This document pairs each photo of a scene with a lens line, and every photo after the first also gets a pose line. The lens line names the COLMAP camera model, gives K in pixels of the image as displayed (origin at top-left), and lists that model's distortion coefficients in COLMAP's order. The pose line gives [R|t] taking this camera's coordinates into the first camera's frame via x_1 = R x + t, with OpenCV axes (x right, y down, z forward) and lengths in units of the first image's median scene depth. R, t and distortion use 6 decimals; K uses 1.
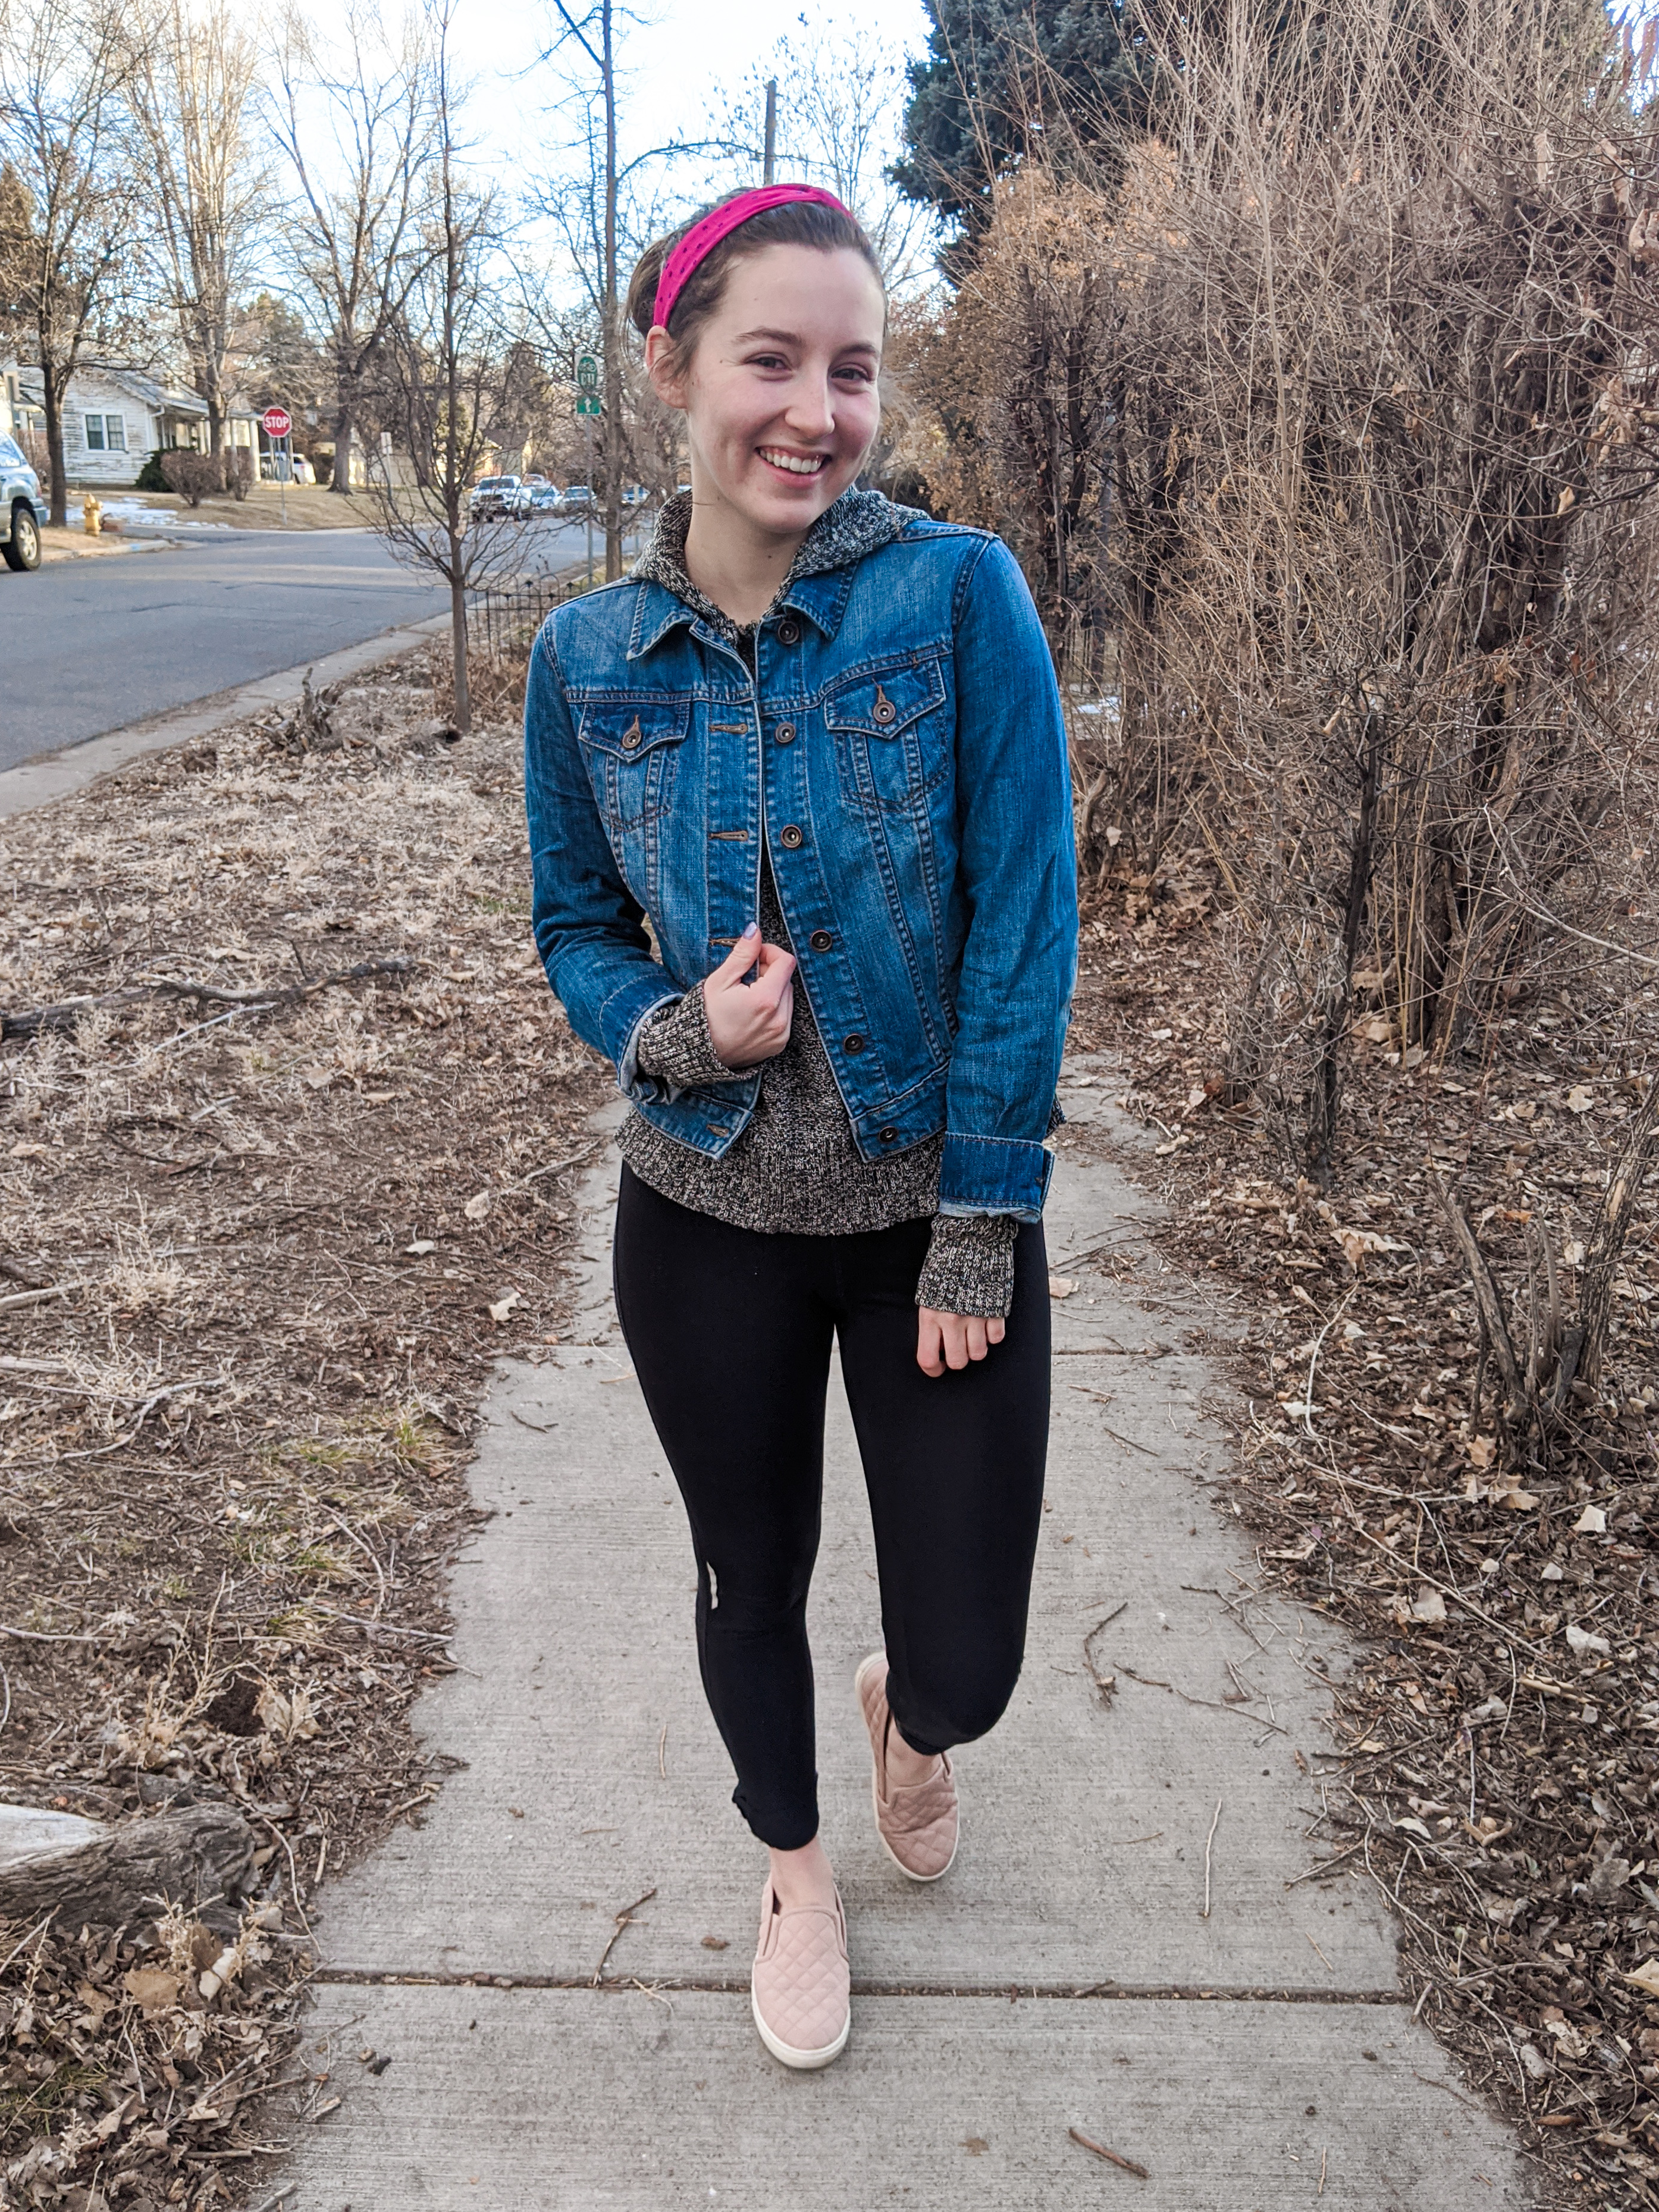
lens RADIAL K [[2038.0, 0, 850.6], [0, 2038.0, 1163.8], [0, 0, 1]] dist [0.000163, 0.014988]
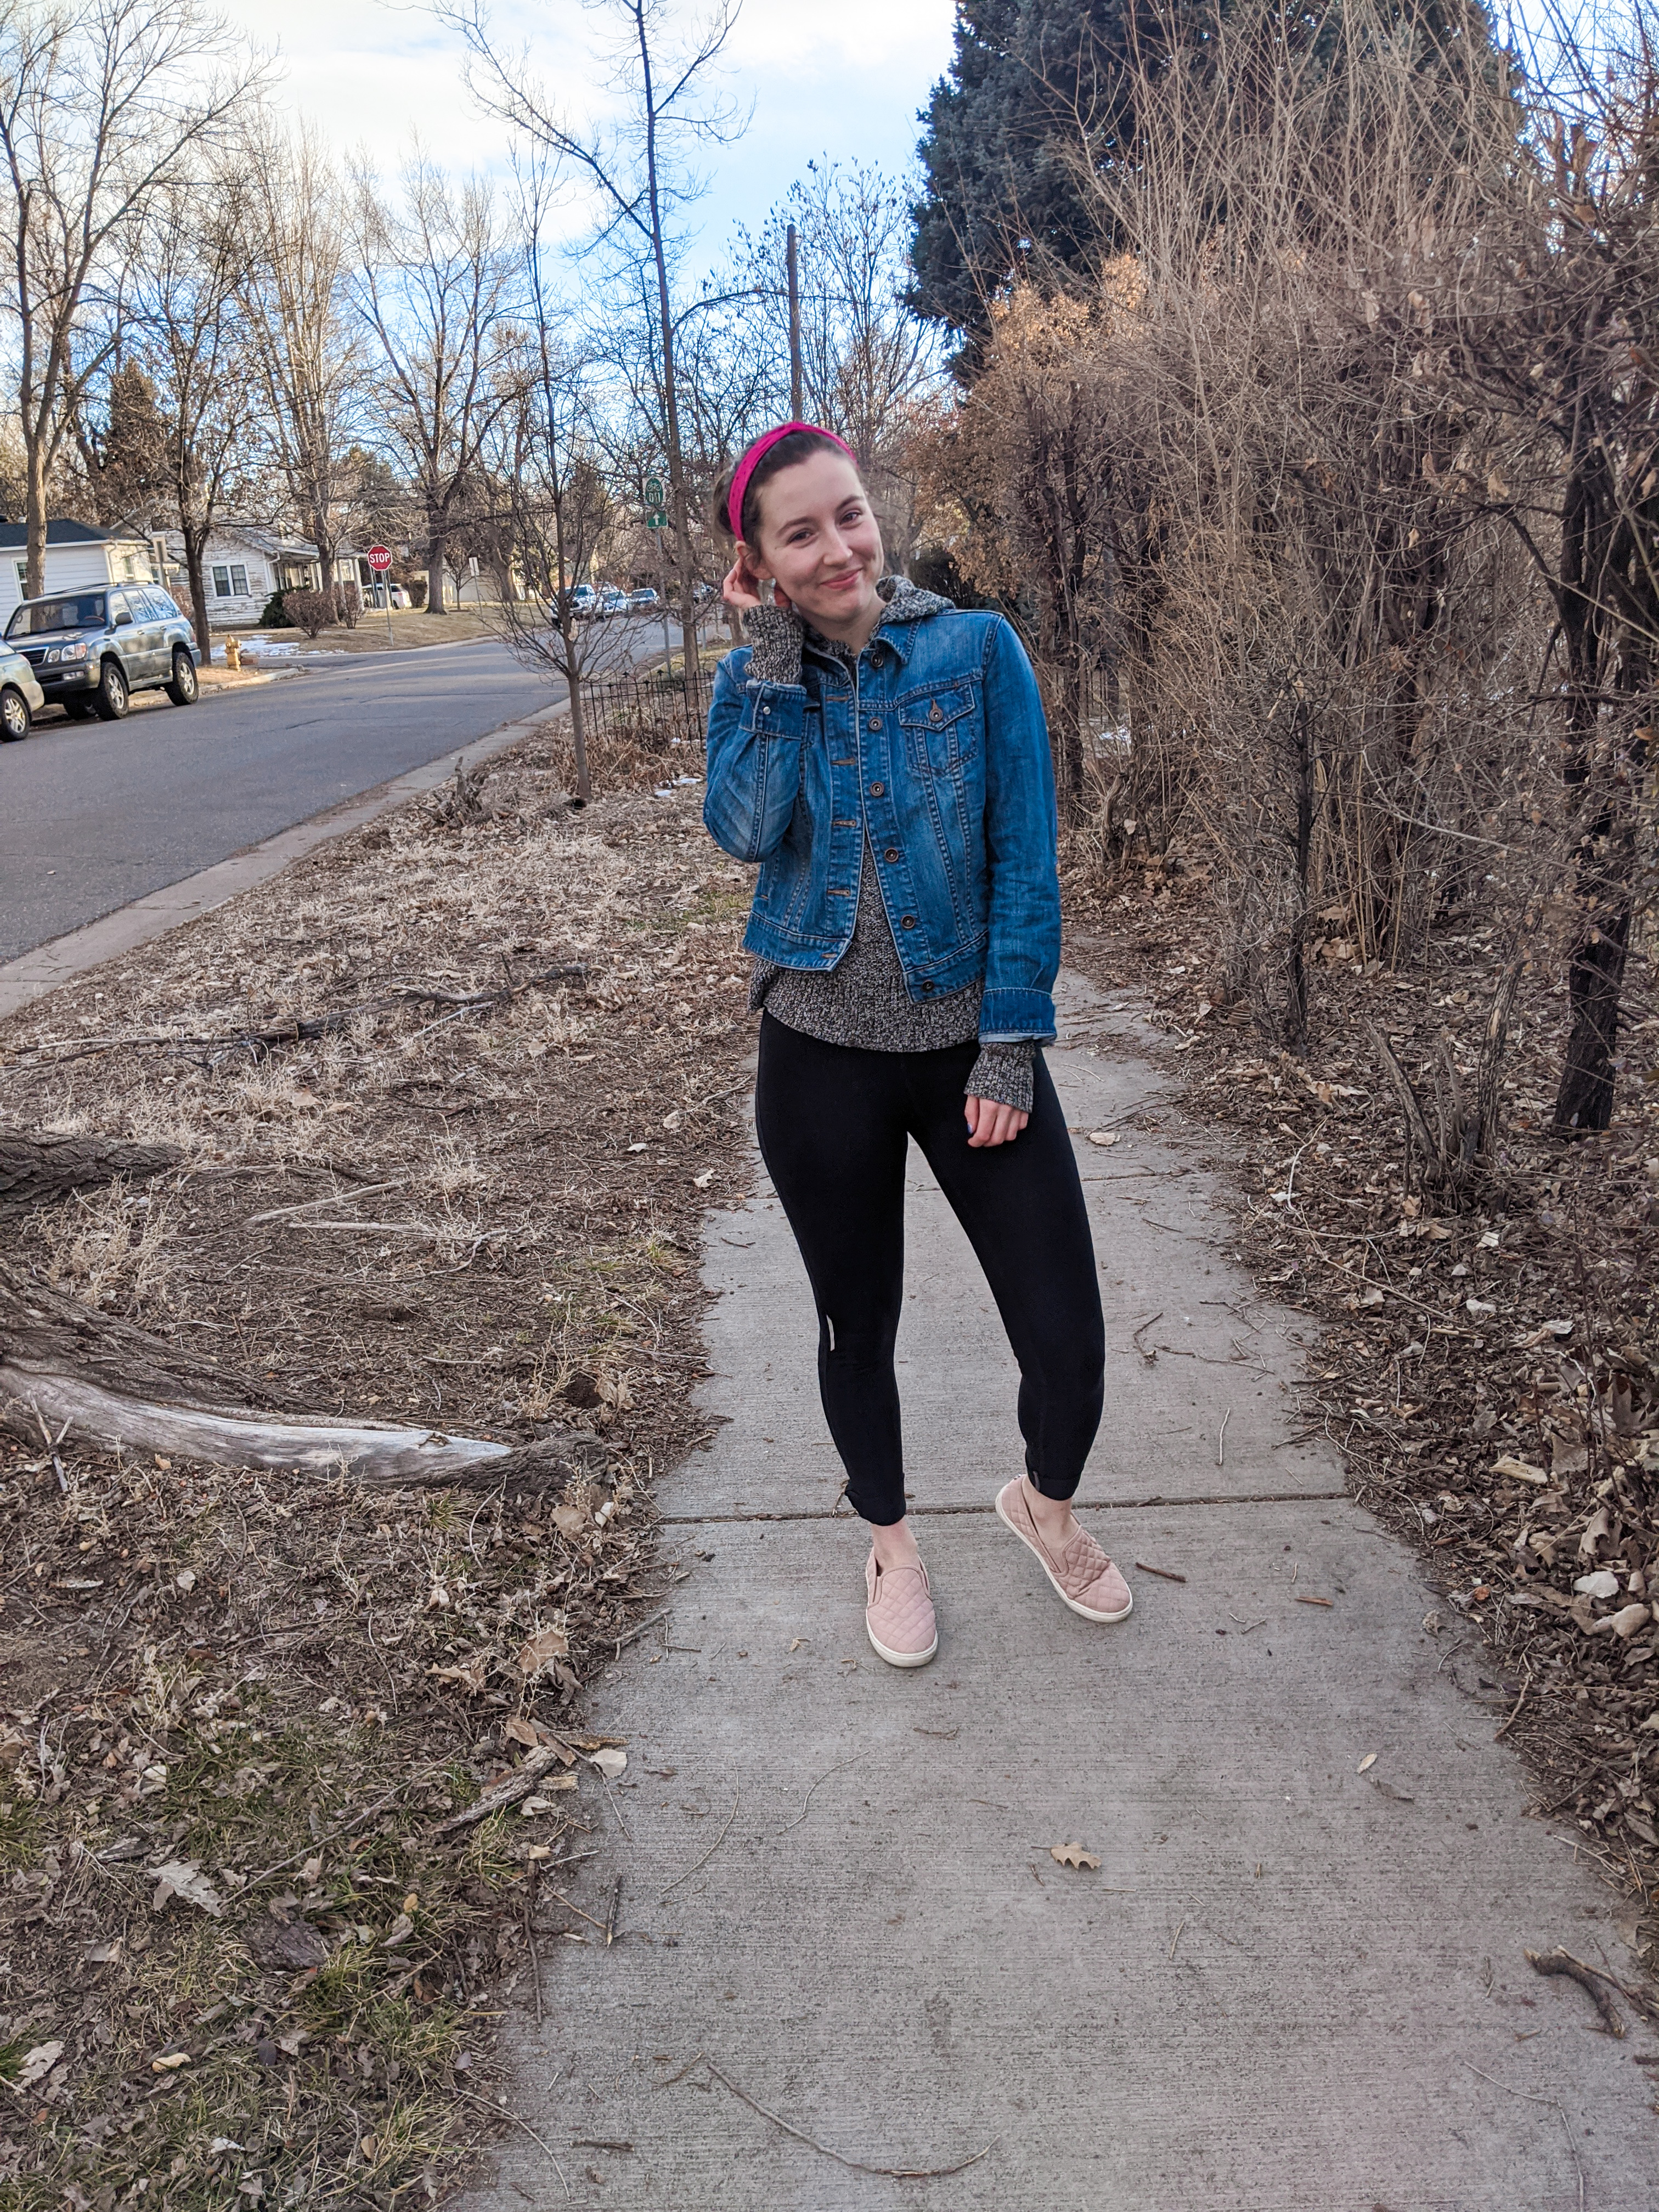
lens RADIAL K [[1889.7, 0, 813.4], [0, 1889.7, 1094.1], [0, 0, 1]] dist [0.013178, 0.001586]
pose [[0.995310, -0.077538, -0.057837, -0.013214], [0.074574, 0.995871, -0.051773, 0.066000], [0.061612, 0.047217, 0.996983, -0.218044]]
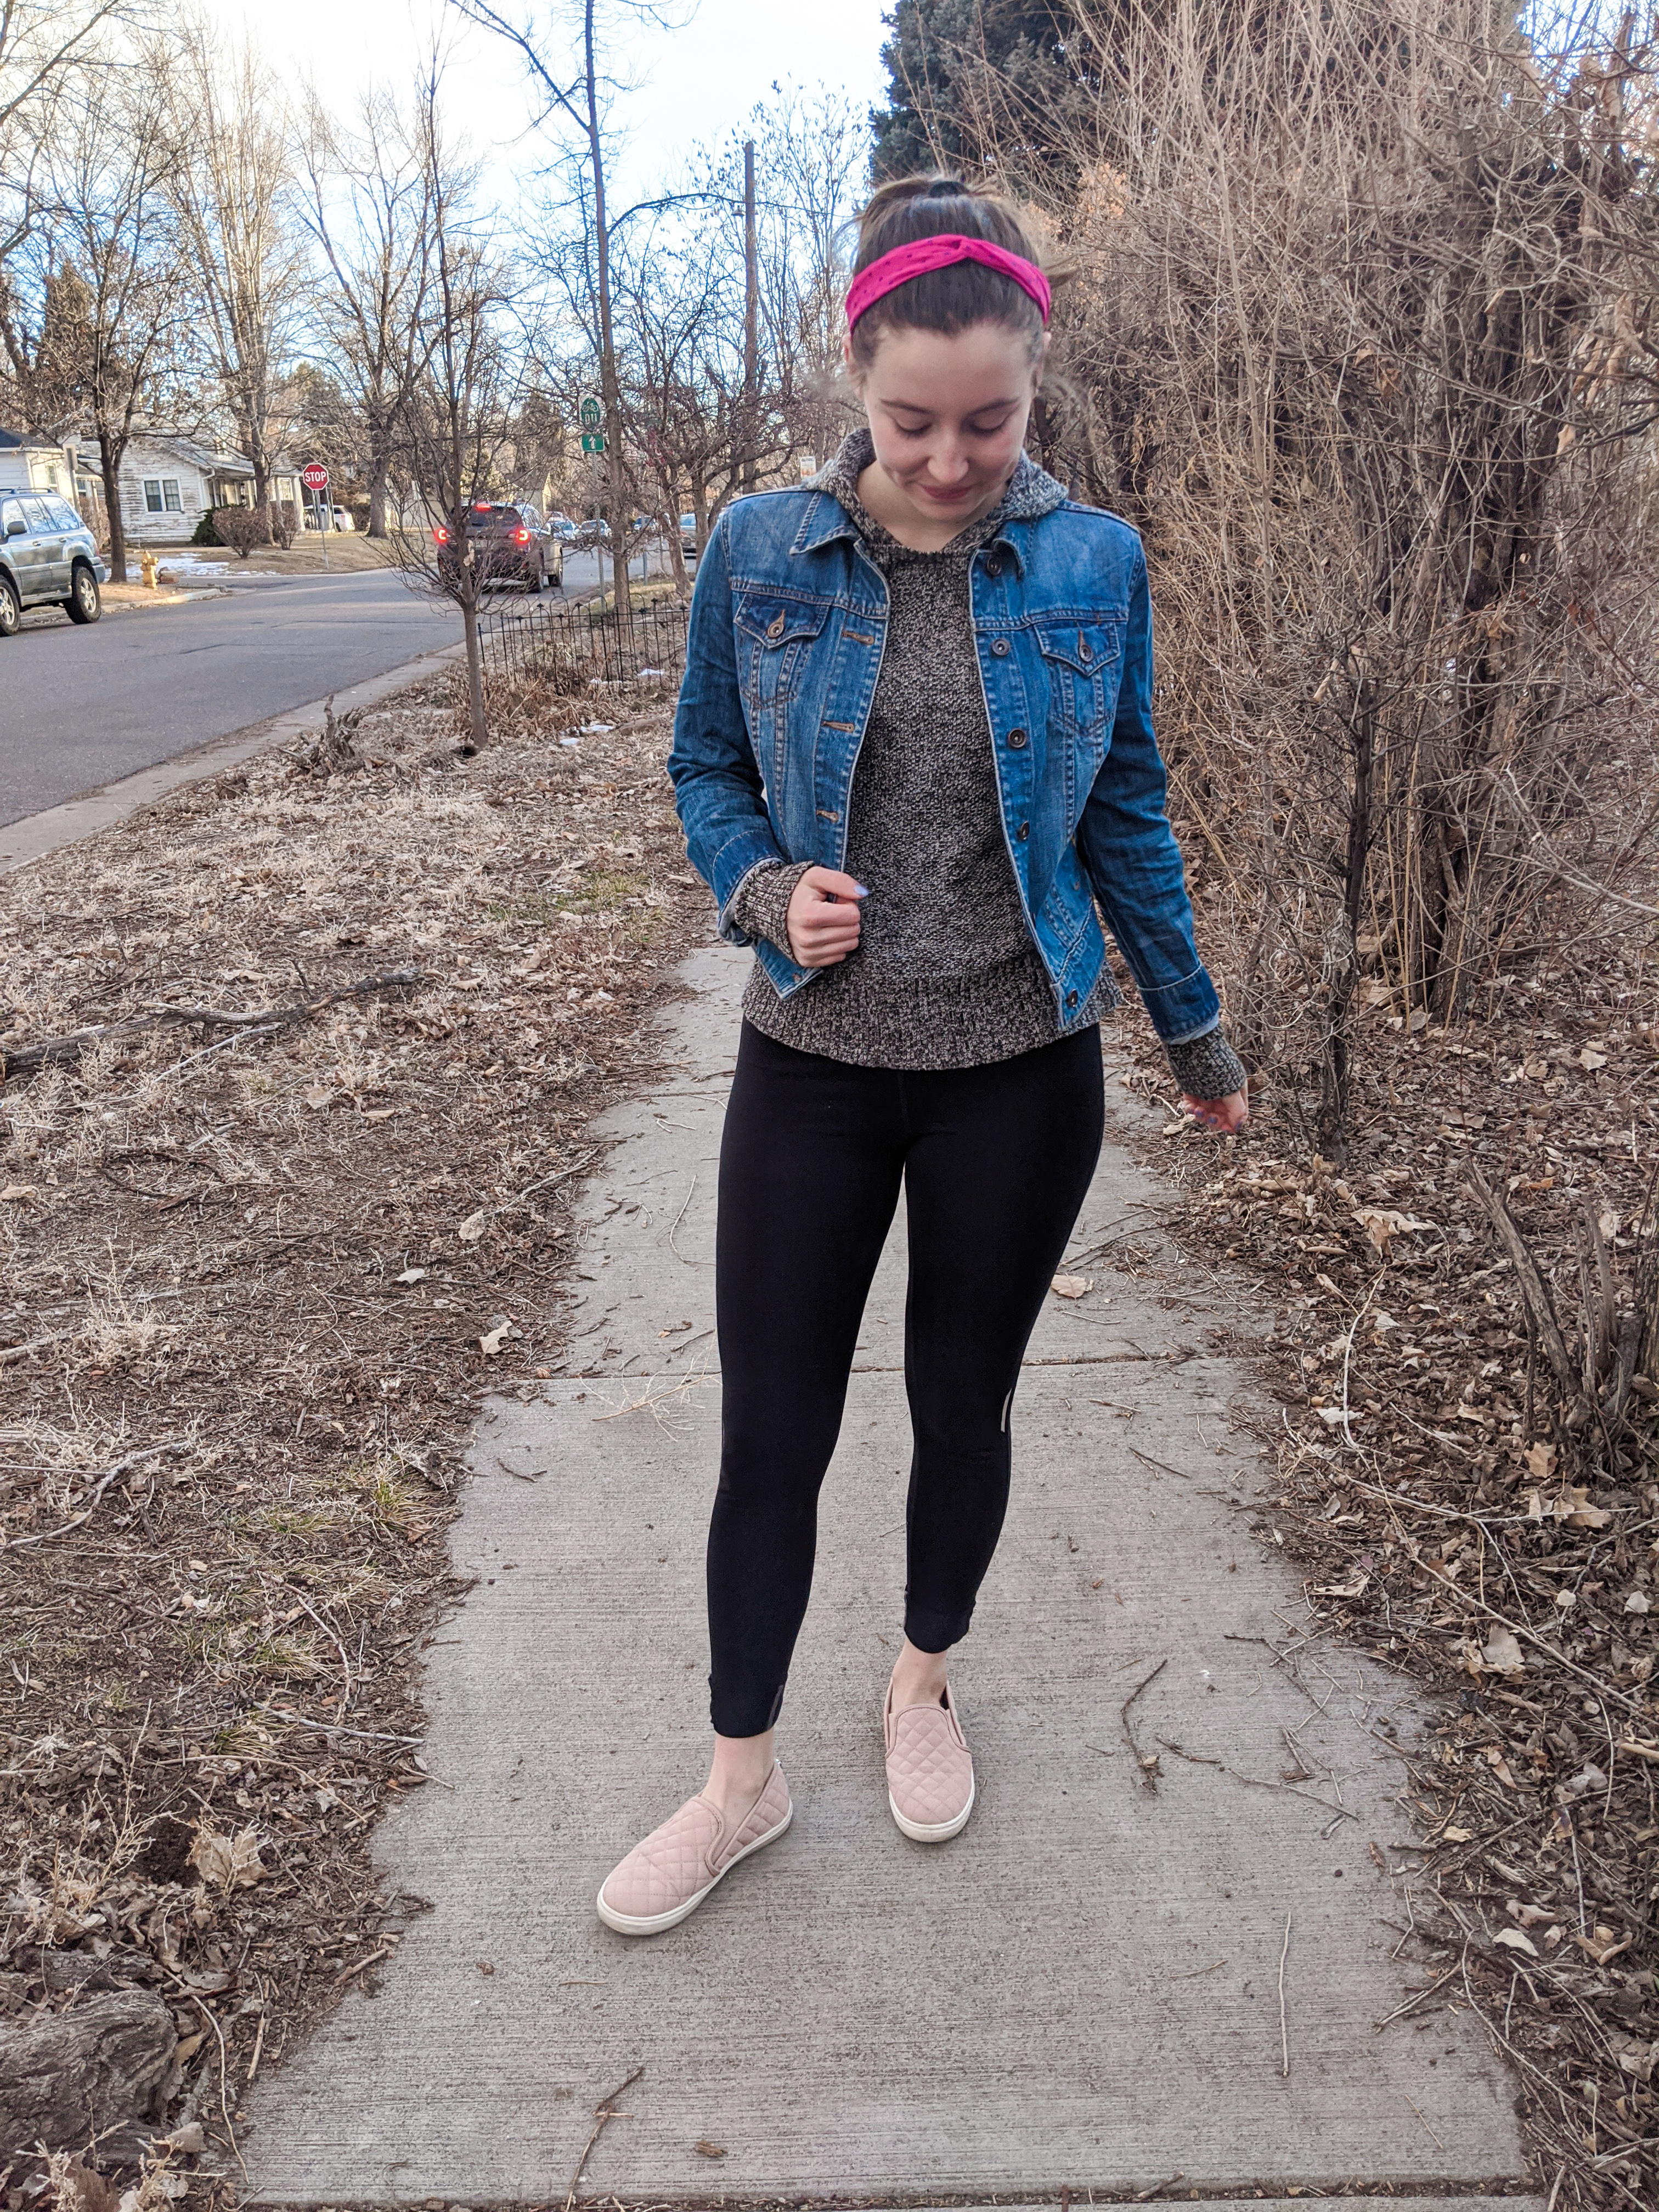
lens RADIAL K [[1862.2, 0, 830.1], [0, 1862.2, 1067.0], [0, 0, 1]] dist [-0.007064, 0.032744]
pose [[0.998432, -0.051449, -0.022045, 0.010725], [0.050795, 0.998280, -0.029261, -0.018567], [0.023513, 0.028095, 0.999329, 0.095316]]
